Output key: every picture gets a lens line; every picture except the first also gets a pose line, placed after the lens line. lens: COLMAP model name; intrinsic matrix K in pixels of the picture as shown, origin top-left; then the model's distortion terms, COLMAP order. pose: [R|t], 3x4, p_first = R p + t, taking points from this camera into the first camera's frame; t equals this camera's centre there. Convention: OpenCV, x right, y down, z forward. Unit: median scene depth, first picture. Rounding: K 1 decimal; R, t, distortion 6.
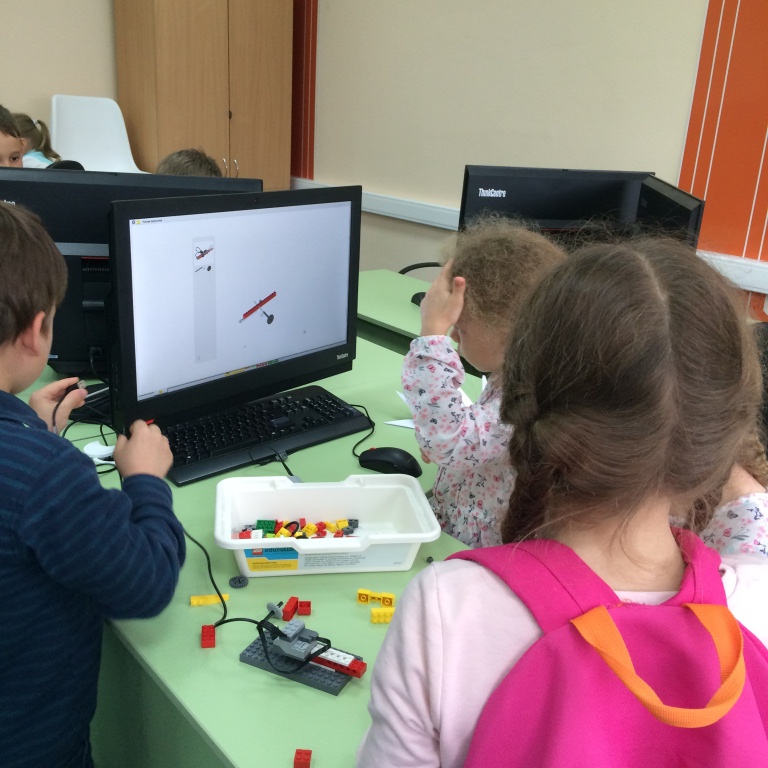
lens RADIAL K [[881.3, 0, 384.0], [0, 881.3, 384.0], [0, 0, 1]] dist [0.078457, -0.166800]
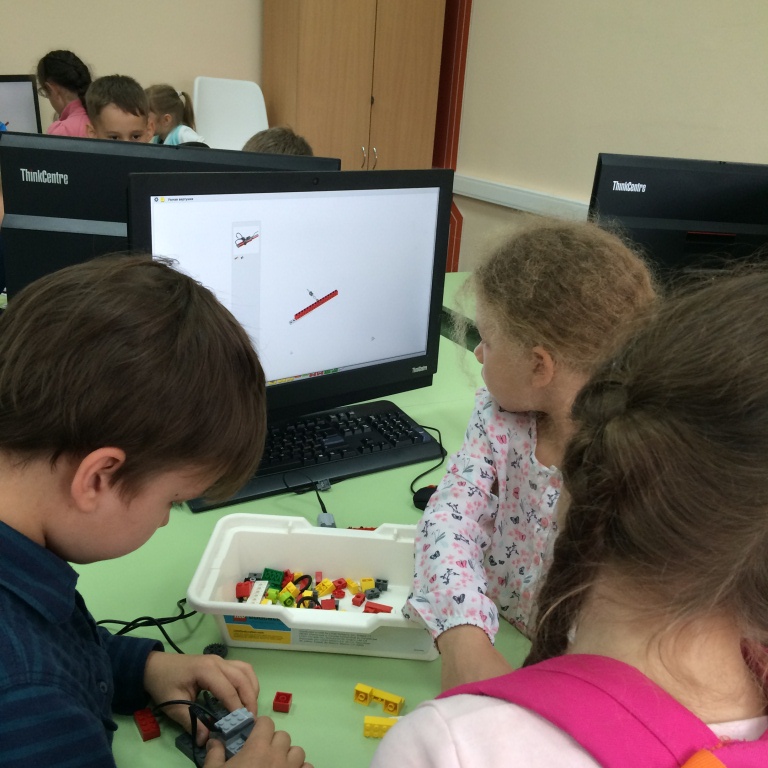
lens RADIAL K [[881.3, 0, 384.0], [0, 881.3, 384.0], [0, 0, 1]] dist [0.078457, -0.166800]
pose [[0.982144, 0.073091, -0.173349, 0.077051], [-0.072438, 0.997322, 0.010098, -0.026341], [0.173623, 0.002639, 0.984809, 0.173344]]
